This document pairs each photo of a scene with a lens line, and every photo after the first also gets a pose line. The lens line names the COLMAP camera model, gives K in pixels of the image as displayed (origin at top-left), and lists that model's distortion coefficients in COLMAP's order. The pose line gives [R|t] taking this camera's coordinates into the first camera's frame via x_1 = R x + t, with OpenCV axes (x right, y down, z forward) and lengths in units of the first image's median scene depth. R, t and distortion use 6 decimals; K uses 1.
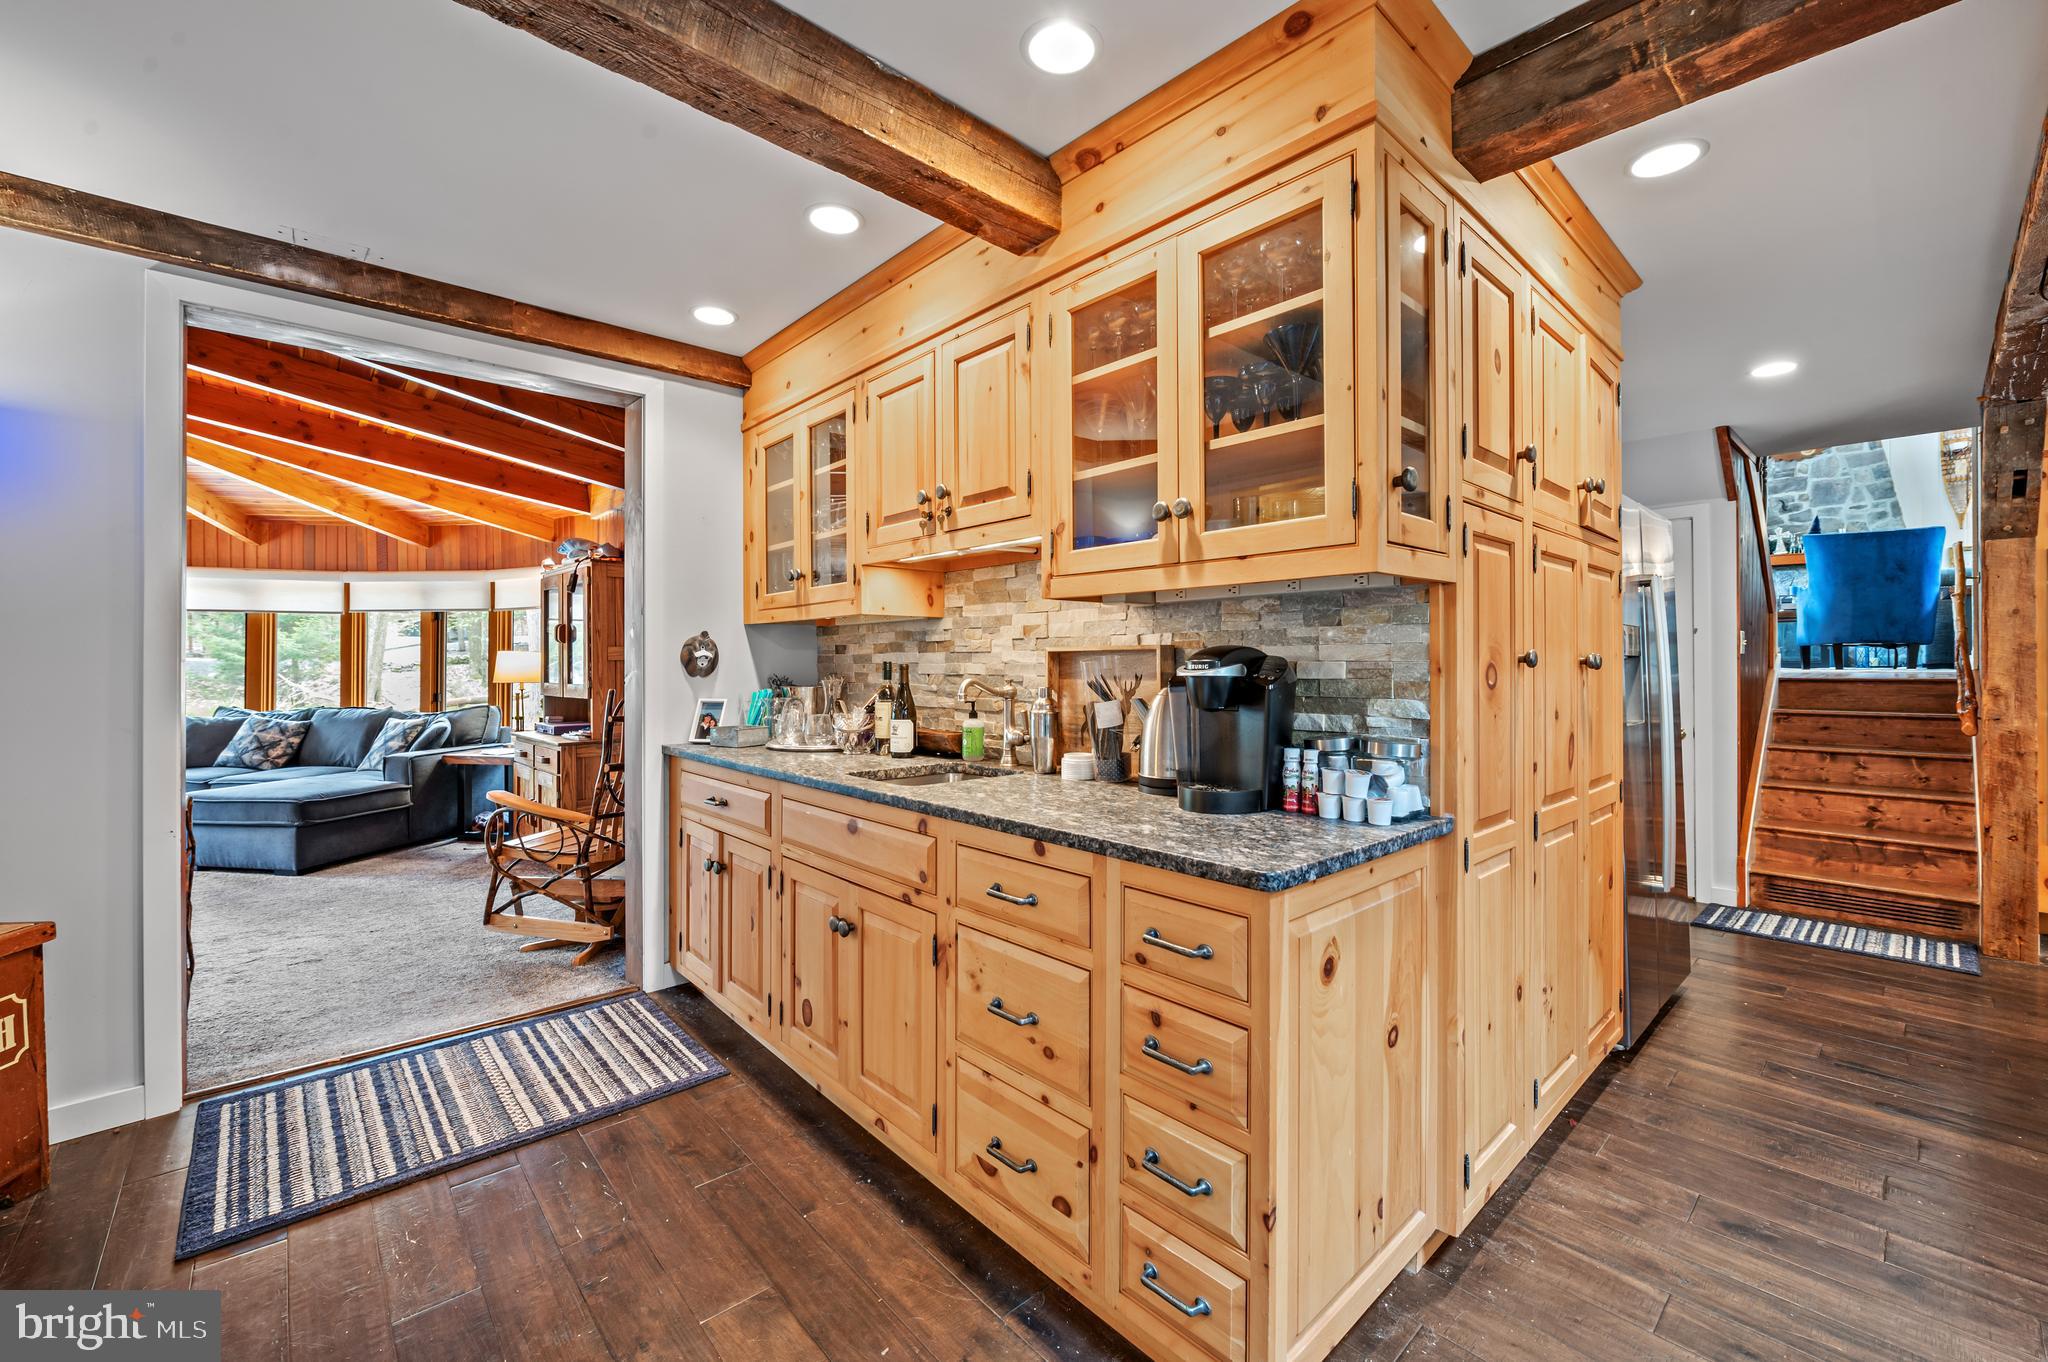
lens RADIAL K [[830.3, 0, 1026.3], [0, 830.3, 667.1], [0, 0, 1]] dist [-0.003358, -0.000575]
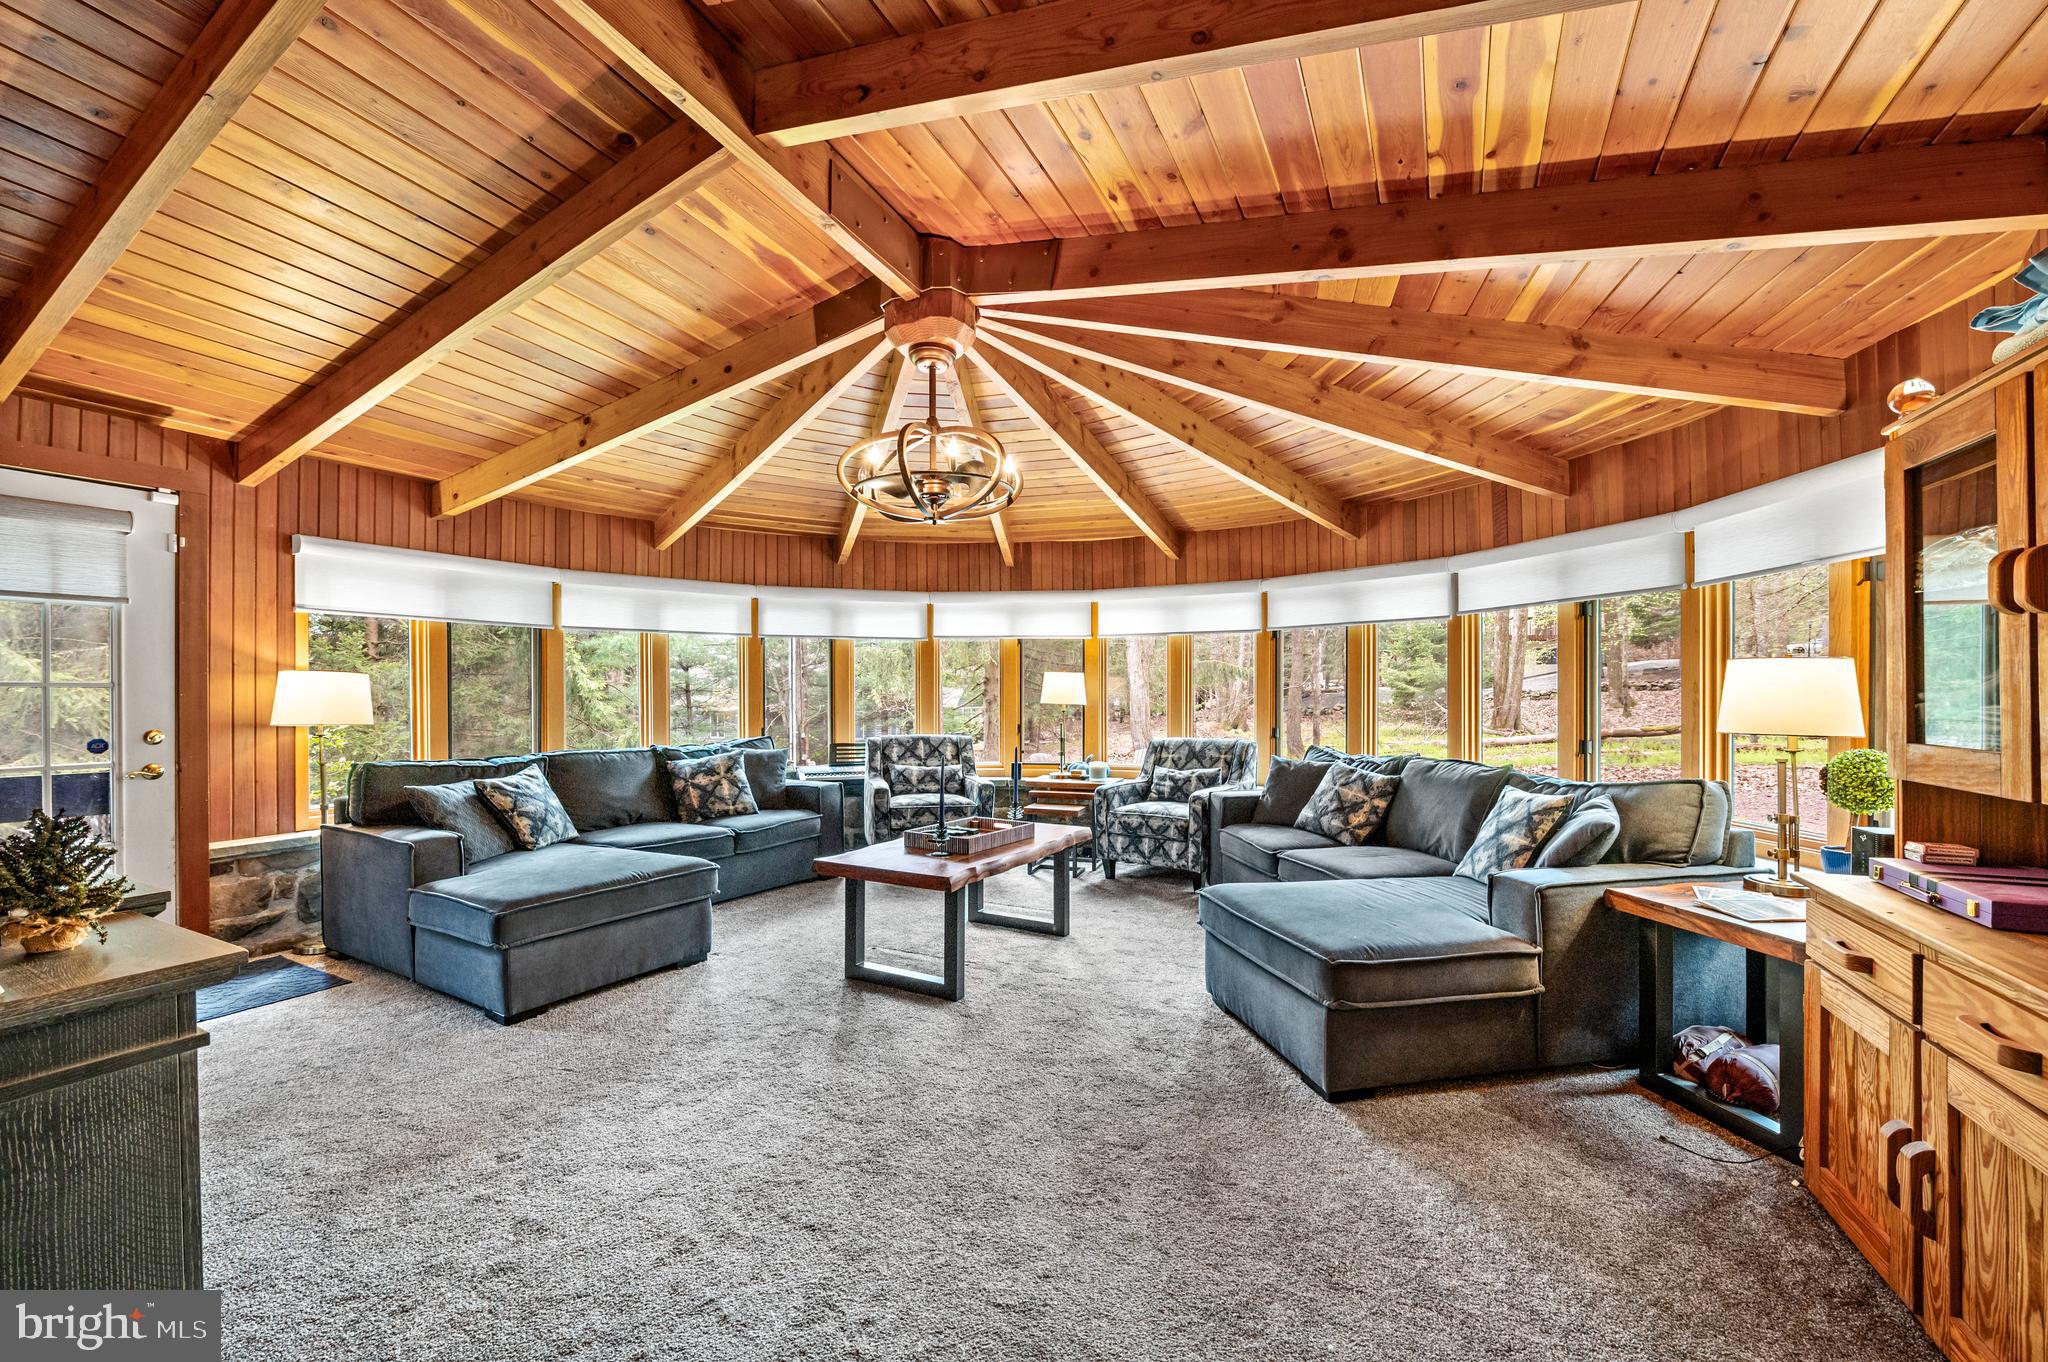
lens RADIAL K [[824.1, 0, 1033.0], [0, 824.1, 675.3], [0, 0, 1]] dist [-0.002912, -0.000443]
pose [[0.362359, -0.018206, -0.931861, -0.359553], [-0.003641, 0.999774, -0.020949, -0.001136], [0.932032, 0.010984, 0.362210, 0.492871]]
